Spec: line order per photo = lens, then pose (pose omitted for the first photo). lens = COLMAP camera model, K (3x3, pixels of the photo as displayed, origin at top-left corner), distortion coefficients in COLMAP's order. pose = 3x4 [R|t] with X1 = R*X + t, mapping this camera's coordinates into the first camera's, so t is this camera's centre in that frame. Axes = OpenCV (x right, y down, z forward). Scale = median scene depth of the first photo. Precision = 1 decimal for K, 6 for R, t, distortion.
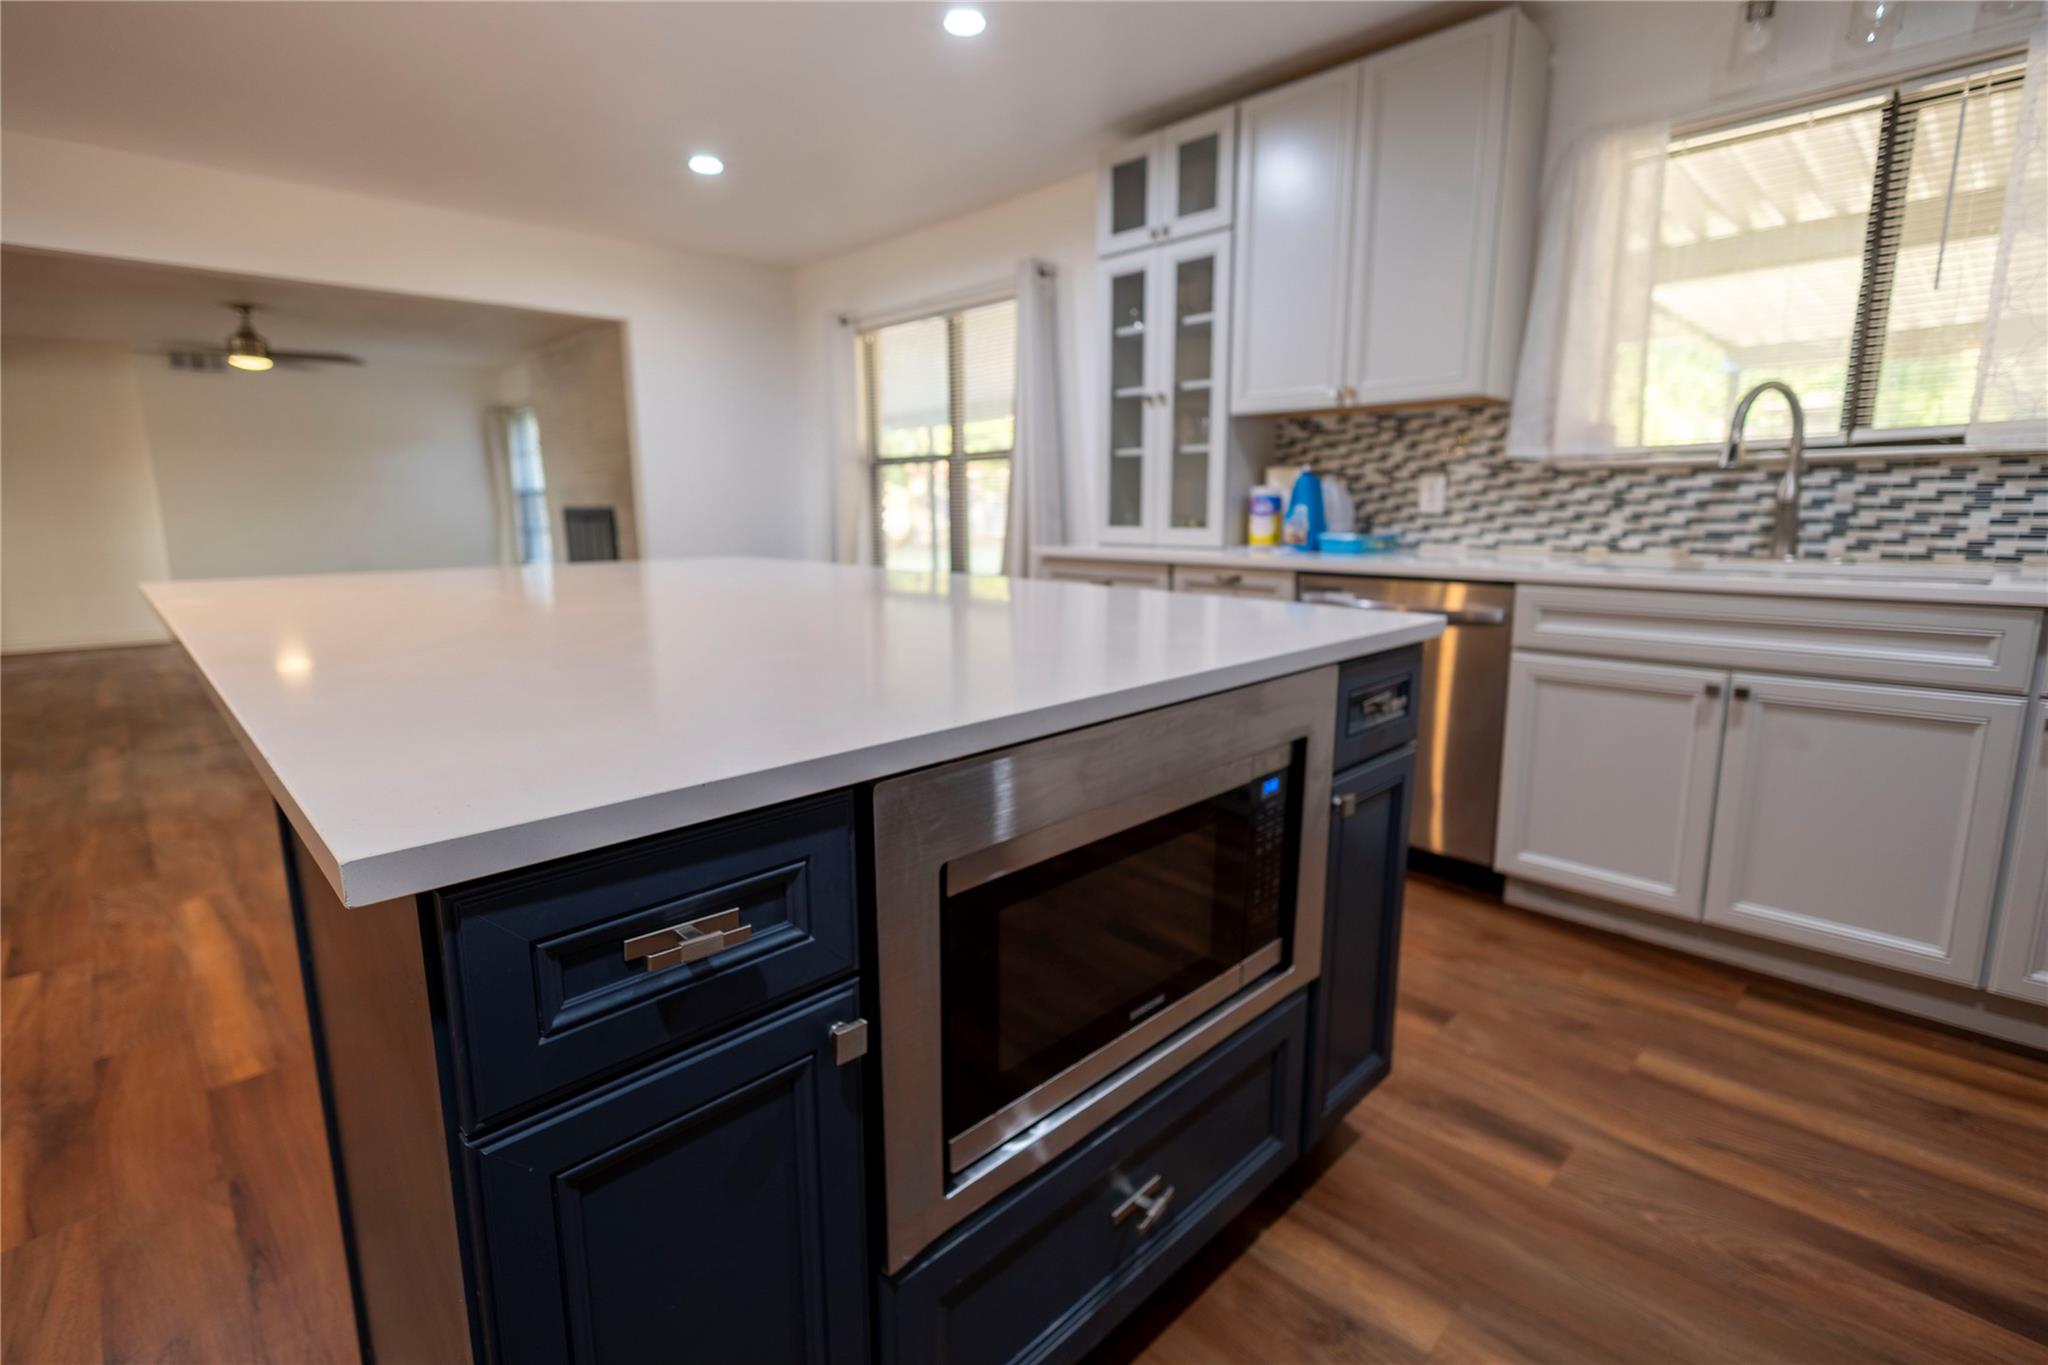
lens RADIAL K [[974.2, 0, 1018.8], [0, 974.2, 663.2], [0, 0, 1]] dist [0.001601, -0.000341]
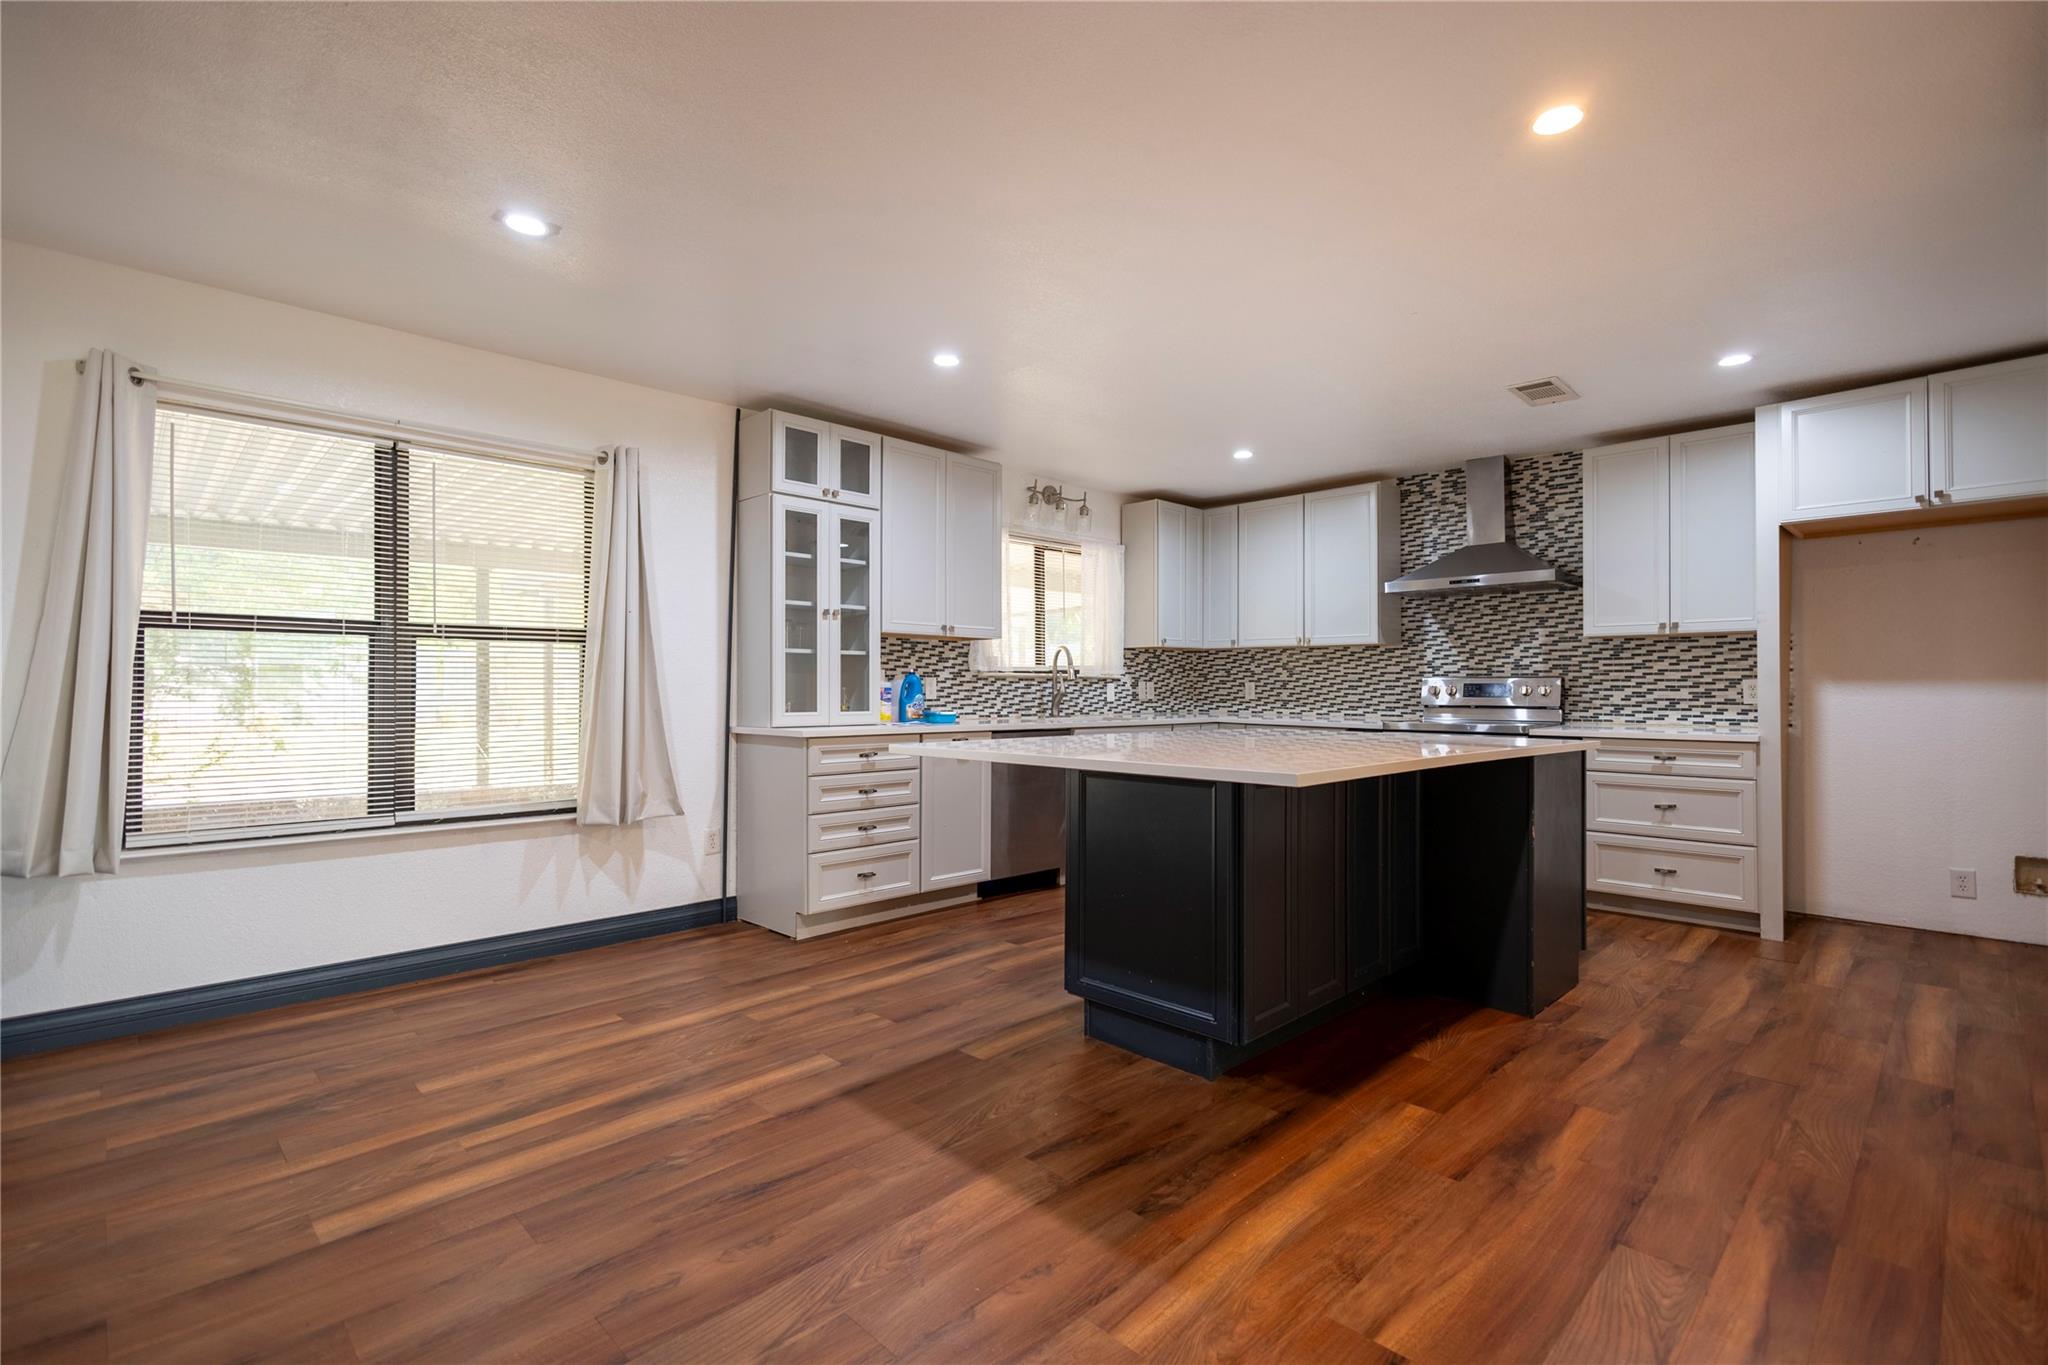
lens RADIAL K [[932.1, 0, 1024.0], [0, 932.1, 682.5], [0, 0, 1]] dist [0.001931, -0.000098]
pose [[-0.016670, 0.015103, 0.999747, -1.270573], [0.160036, 0.987035, -0.012243, -0.141355], [-0.986970, 0.159791, -0.018871, 0.896378]]
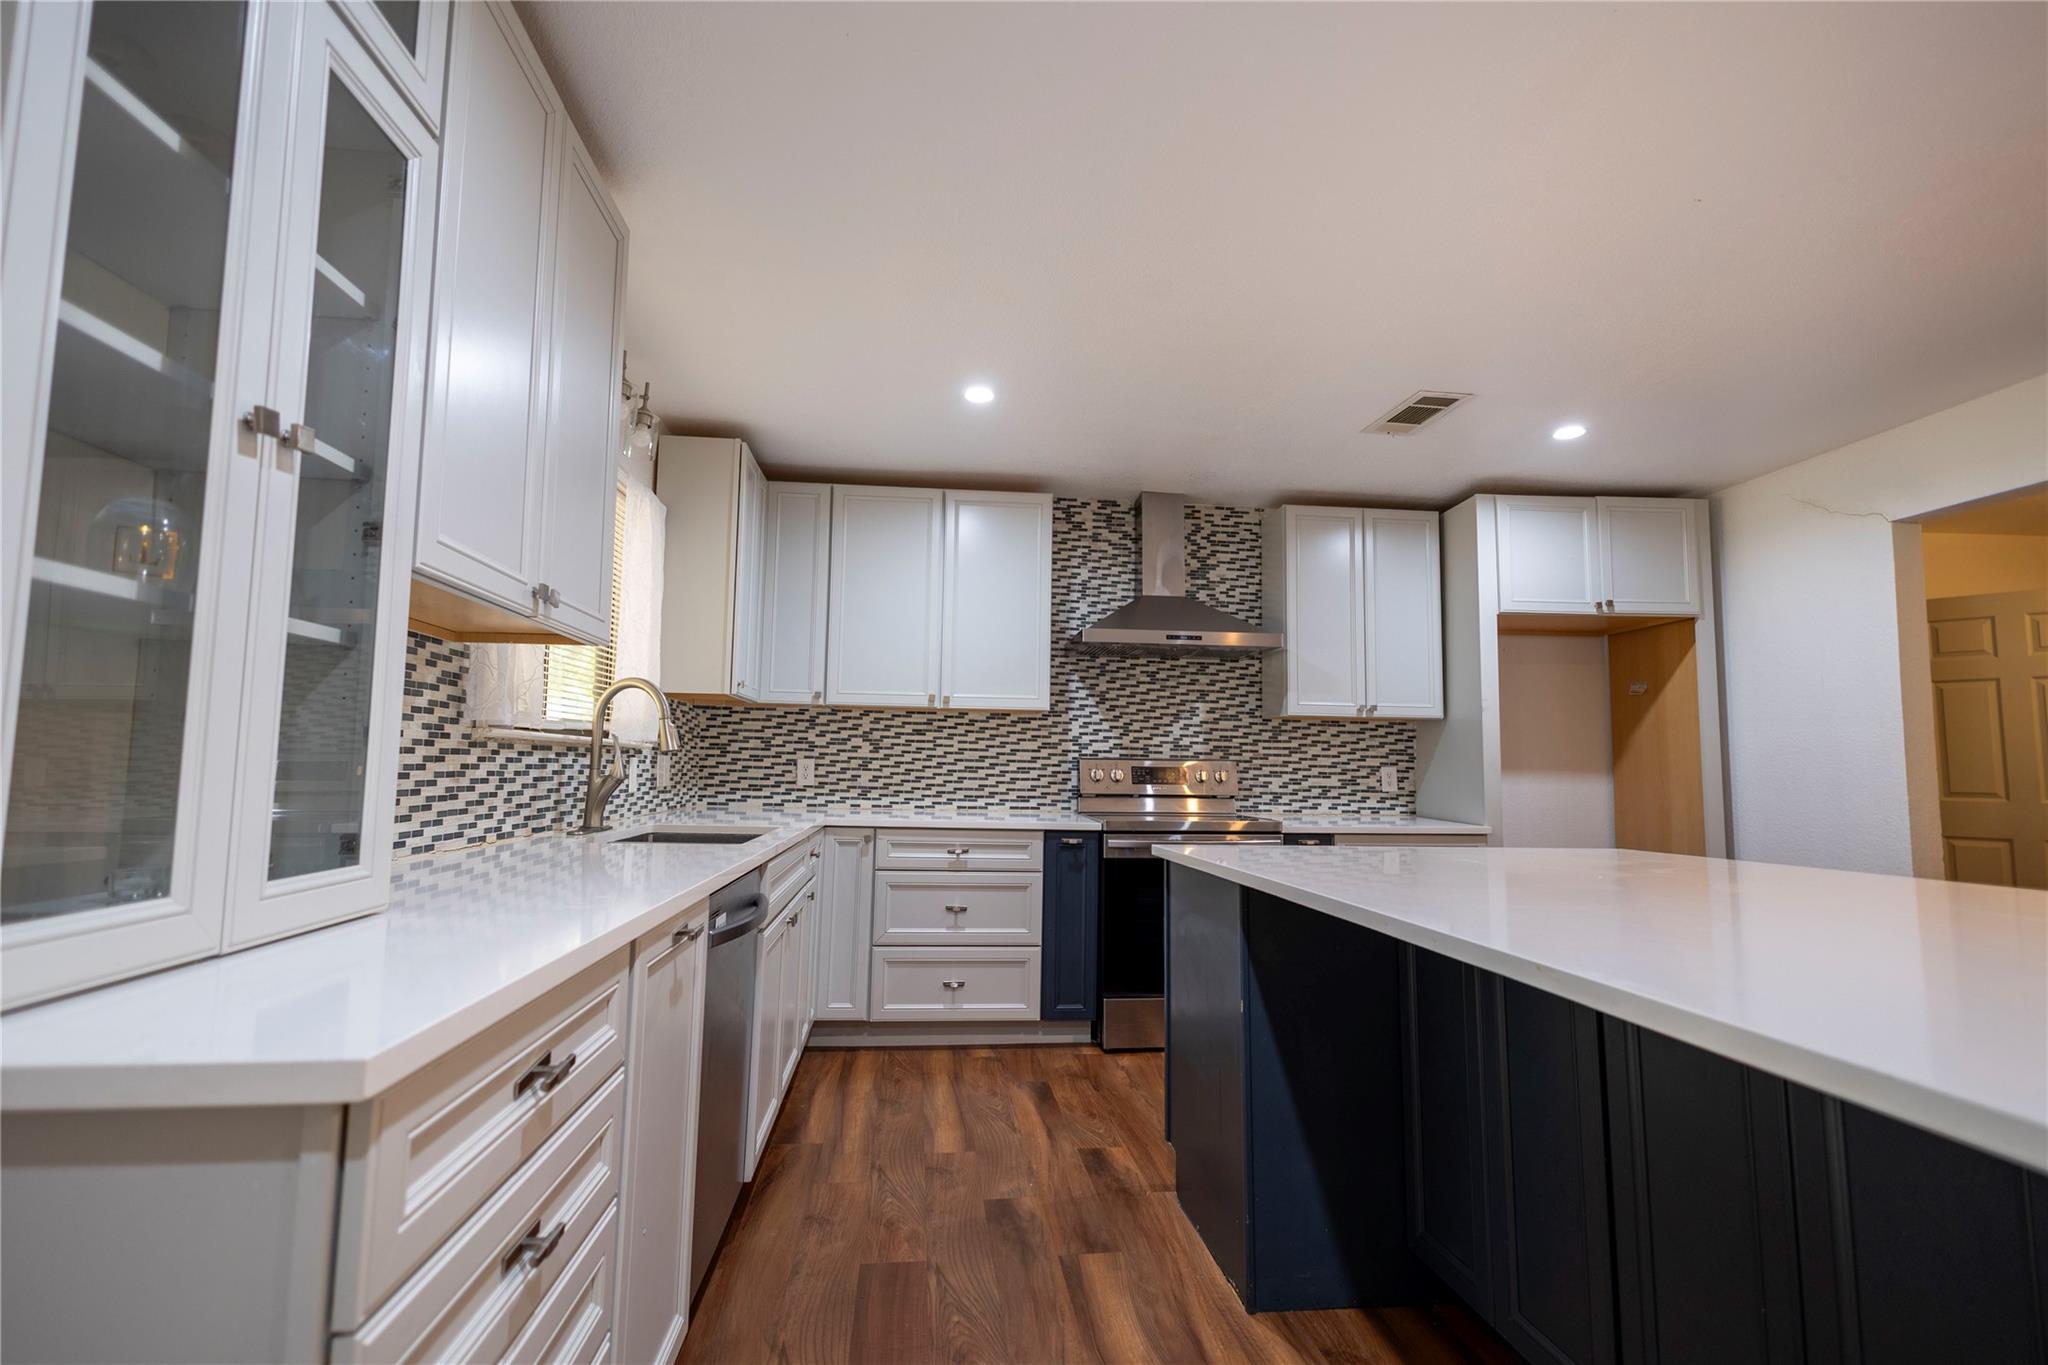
lens RADIAL K [[932.1, 0, 1024.0], [0, 932.1, 682.5], [0, 0, 1]] dist [0.001931, -0.000098]
pose [[-0.791339, 0.053669, 0.609018, -0.224930], [0.091440, 0.995325, 0.031102, -0.213412], [-0.604501, 0.080301, -0.792547, 1.245969]]
